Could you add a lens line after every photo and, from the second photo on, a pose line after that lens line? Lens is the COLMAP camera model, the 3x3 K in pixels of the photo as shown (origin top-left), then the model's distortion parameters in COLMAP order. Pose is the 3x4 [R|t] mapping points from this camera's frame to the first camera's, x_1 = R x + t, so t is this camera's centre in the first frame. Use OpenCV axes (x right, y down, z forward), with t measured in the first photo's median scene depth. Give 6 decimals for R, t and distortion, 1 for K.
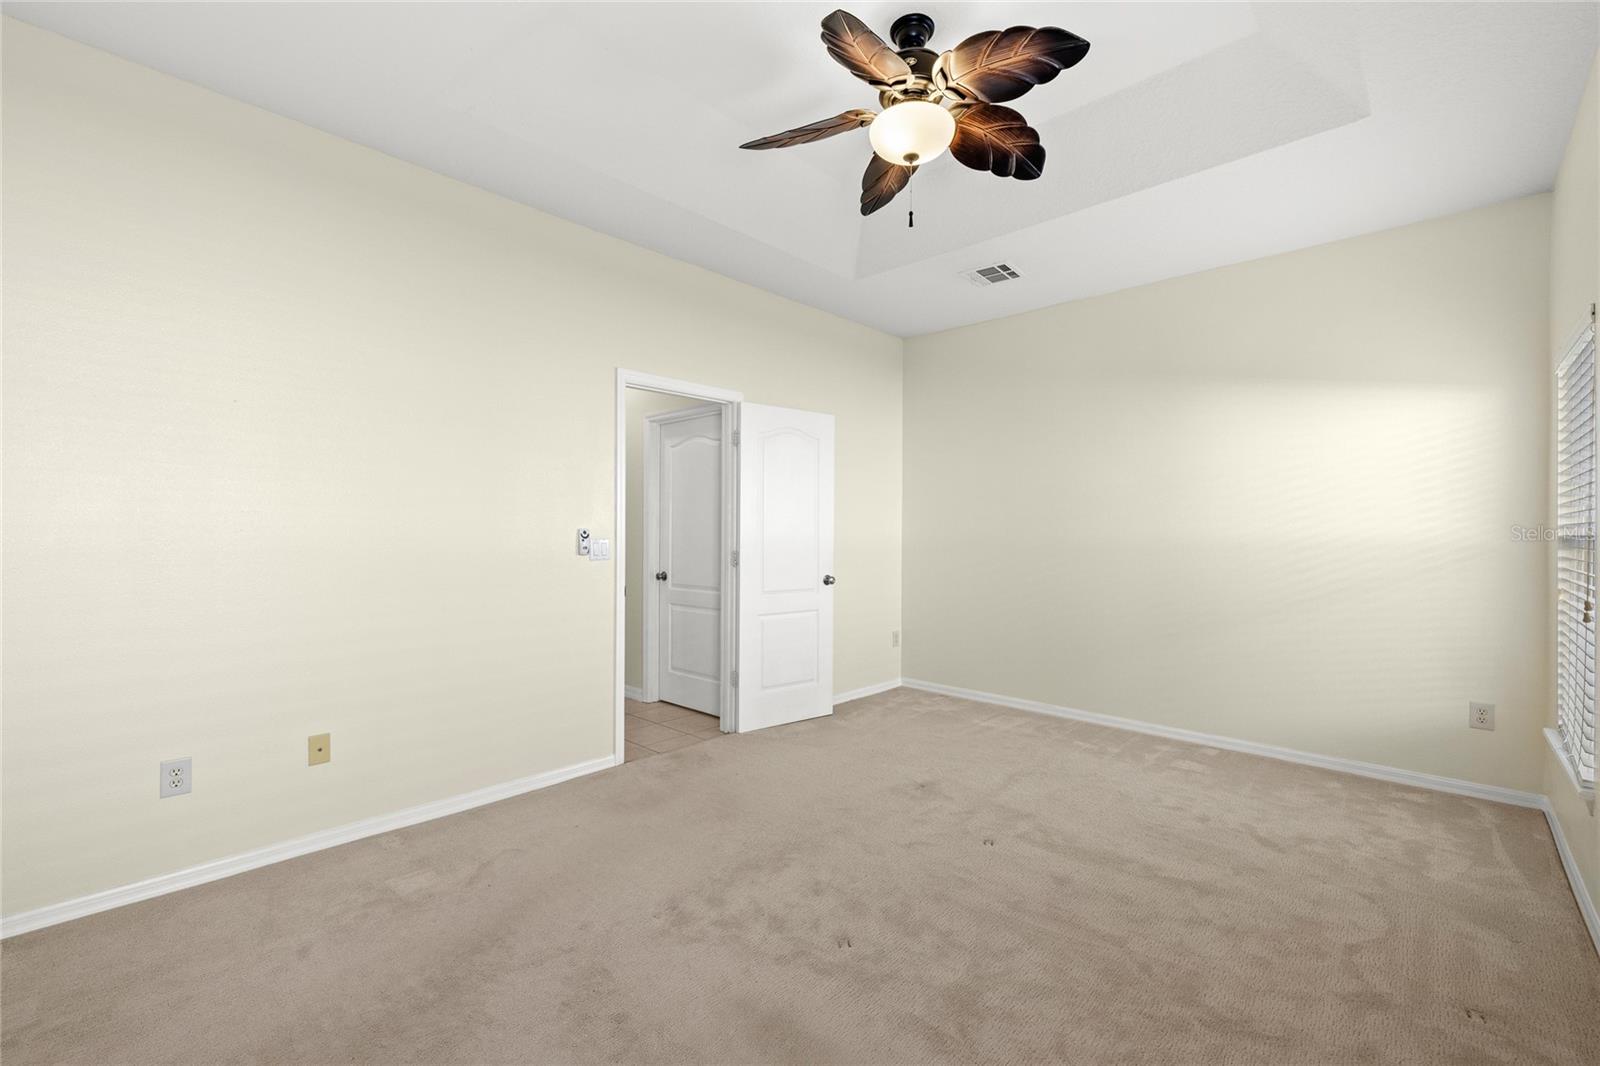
lens RADIAL K [[686.9, 0, 800.0], [0, 686.9, 534.6], [0, 0, 1]] dist [-0.001019, 0.000320]
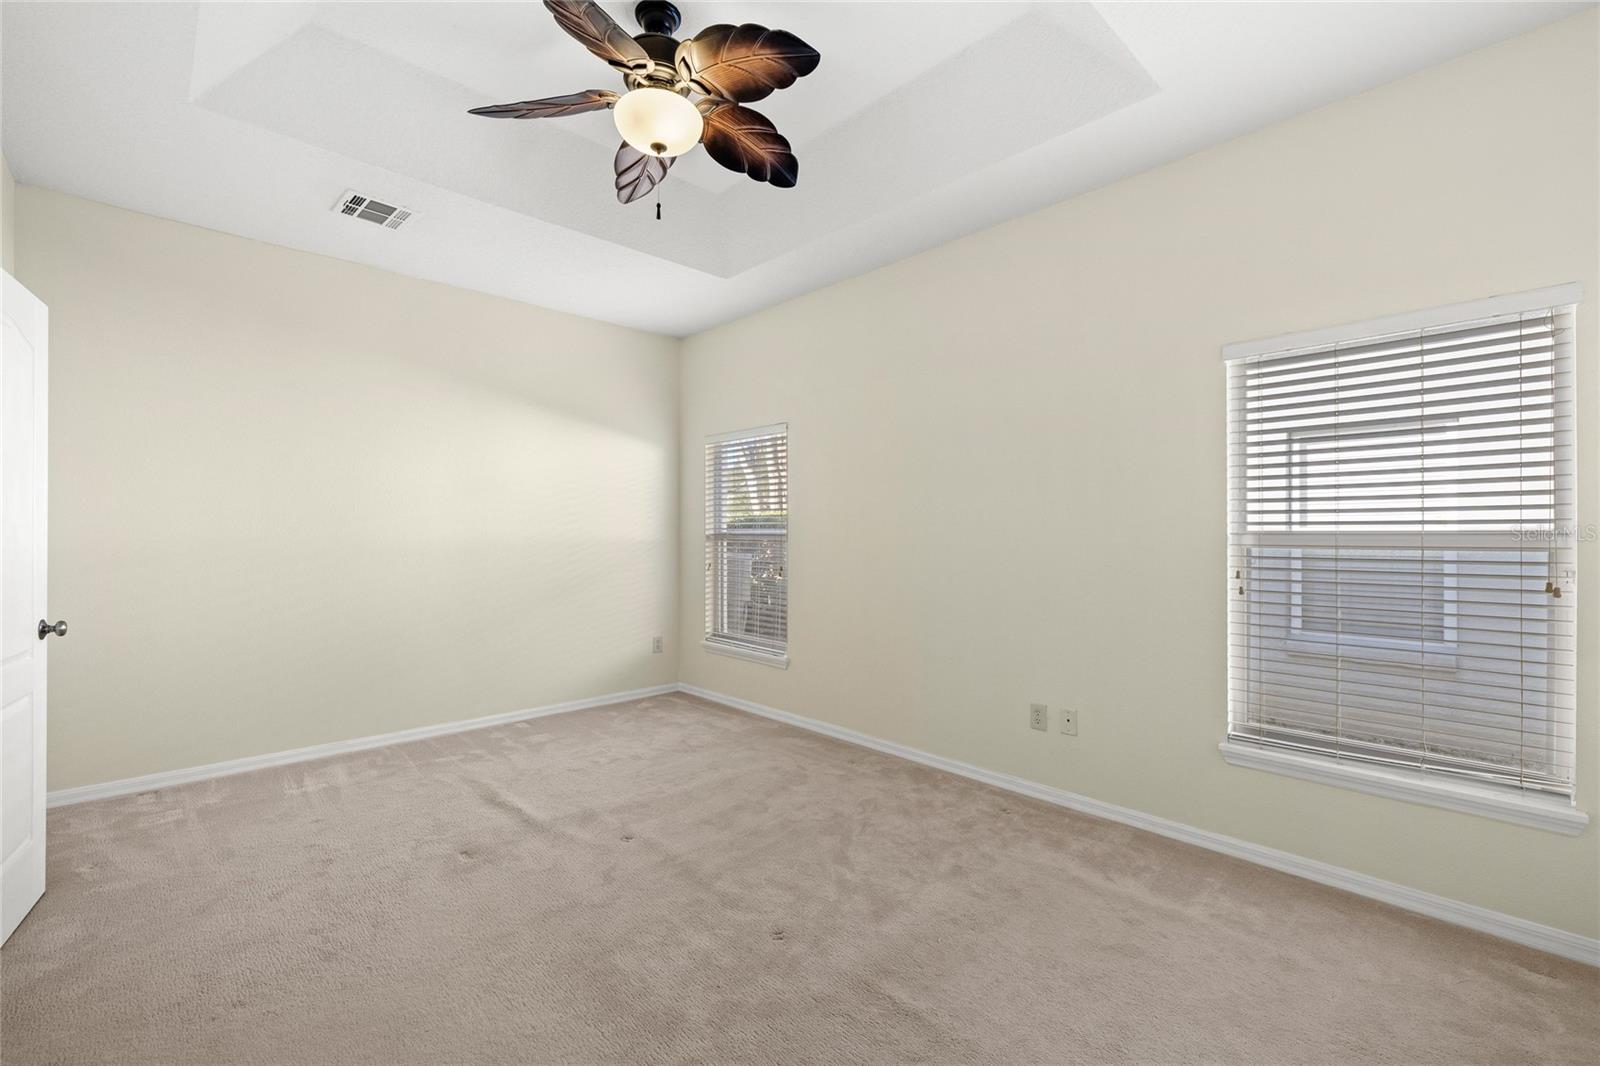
lens RADIAL K [[686.9, 0, 800.2], [0, 686.9, 530.3], [0, 0, 1]] dist [-0.001019, 0.000320]
pose [[0.037883, -0.001605, 0.999281, -0.588253], [0.000677, 0.999999, 0.001580, -0.009542], [-0.999282, 0.000617, 0.037884, 0.560948]]
